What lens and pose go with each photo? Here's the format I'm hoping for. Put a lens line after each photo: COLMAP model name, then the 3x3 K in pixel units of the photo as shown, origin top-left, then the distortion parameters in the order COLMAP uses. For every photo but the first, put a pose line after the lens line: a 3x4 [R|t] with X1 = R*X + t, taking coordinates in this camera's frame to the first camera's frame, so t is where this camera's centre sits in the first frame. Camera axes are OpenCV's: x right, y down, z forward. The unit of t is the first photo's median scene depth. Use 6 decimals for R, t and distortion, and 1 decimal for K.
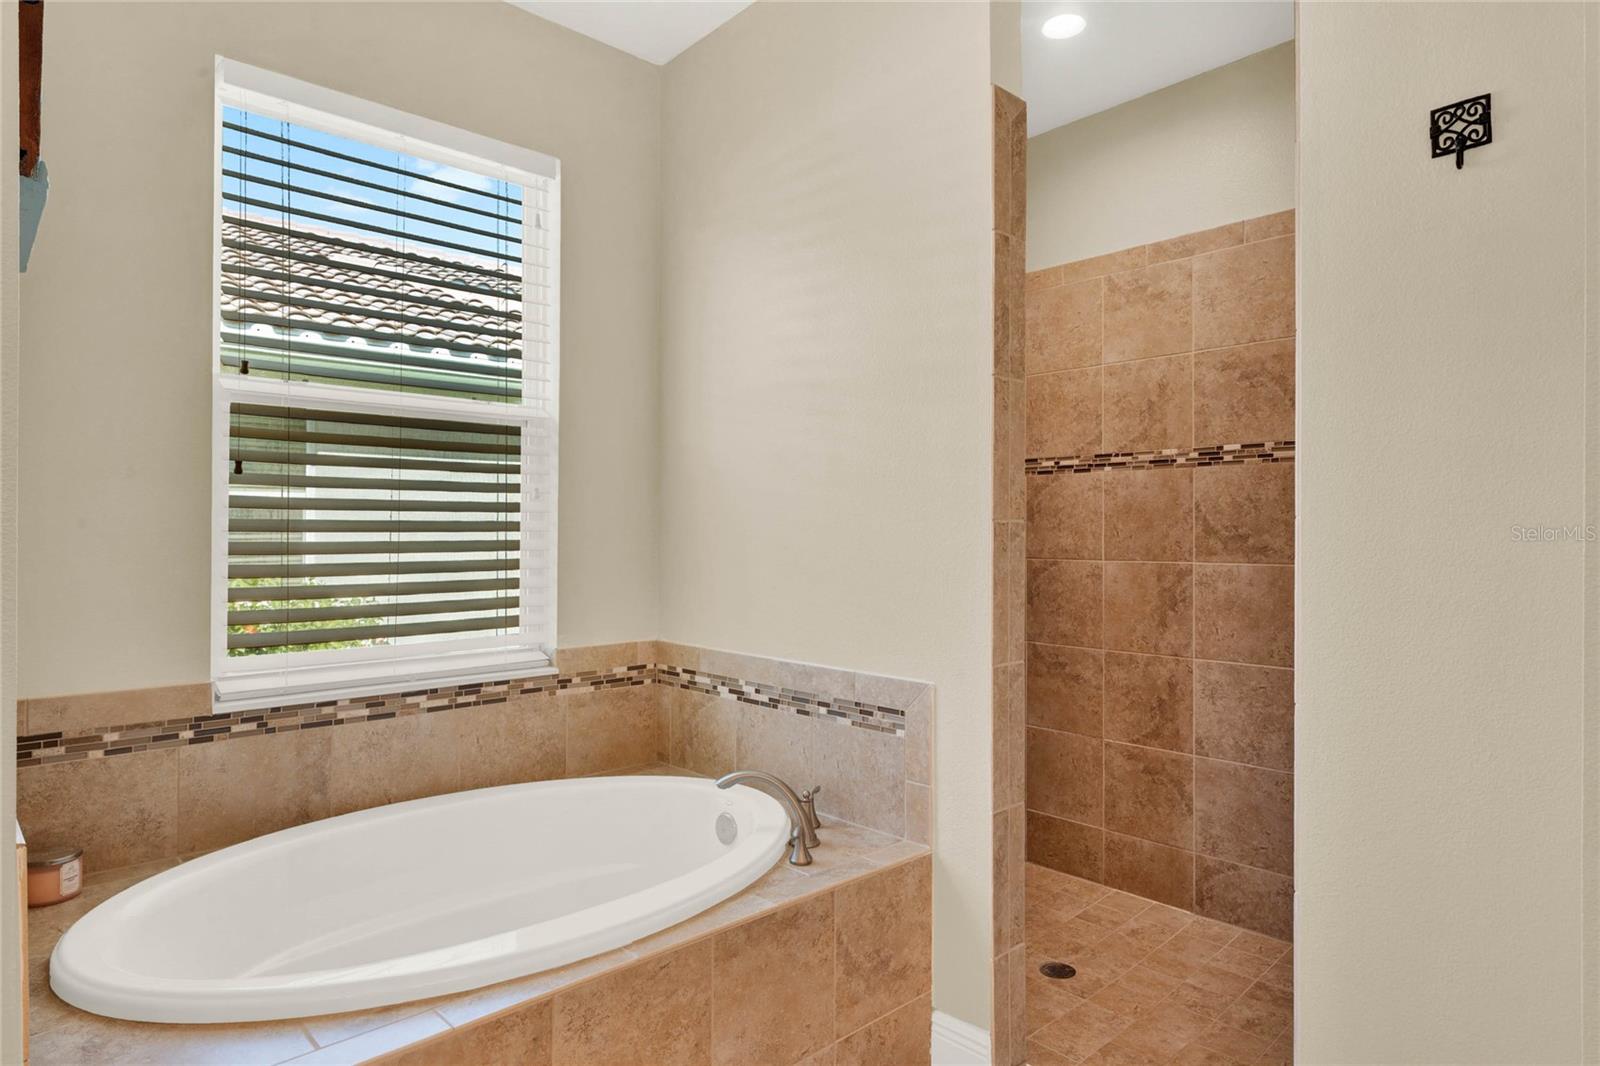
lens RADIAL K [[888.3, 0, 800.0], [0, 888.3, 533.0], [0, 0, 1]] dist [0.002913, 0.001360]
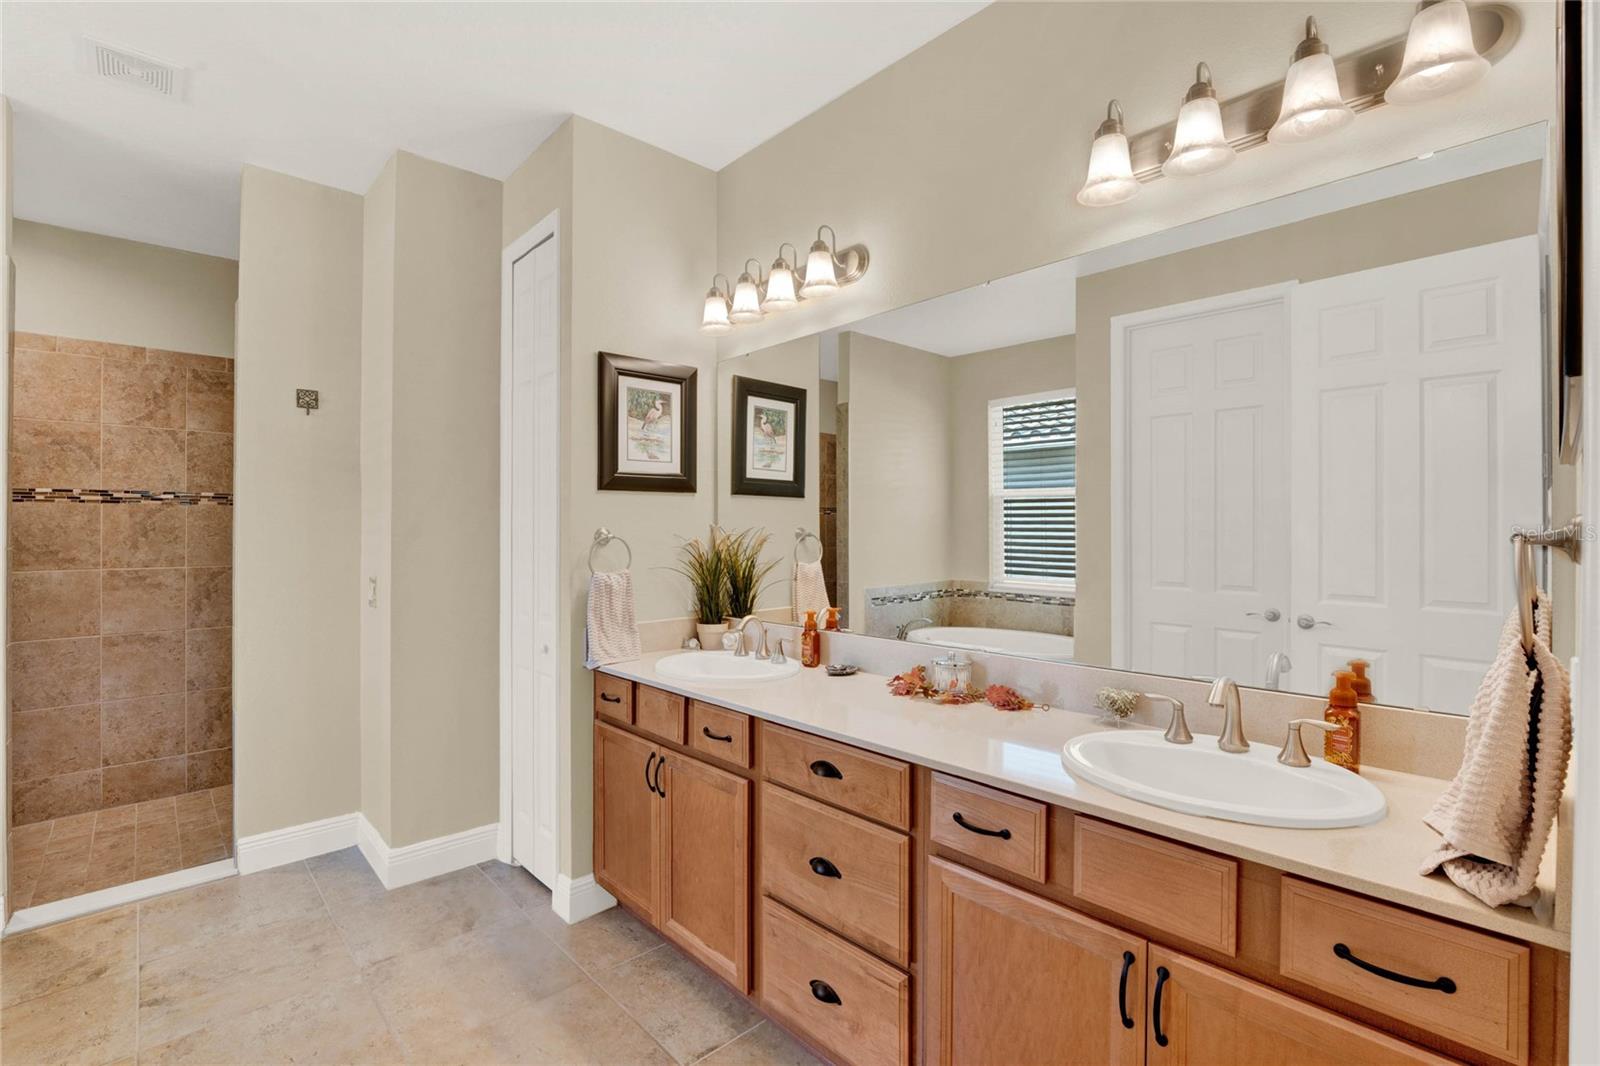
lens RADIAL K [[687.6, 0, 800.0], [0, 687.6, 533.0], [0, 0, 1]] dist [-0.000126, -0.000015]
pose [[-0.000700, -0.001867, 0.999998, -0.636862], [-0.003070, 0.999994, 0.001865, -0.033666], [-0.999995, -0.003069, -0.000706, -0.224507]]
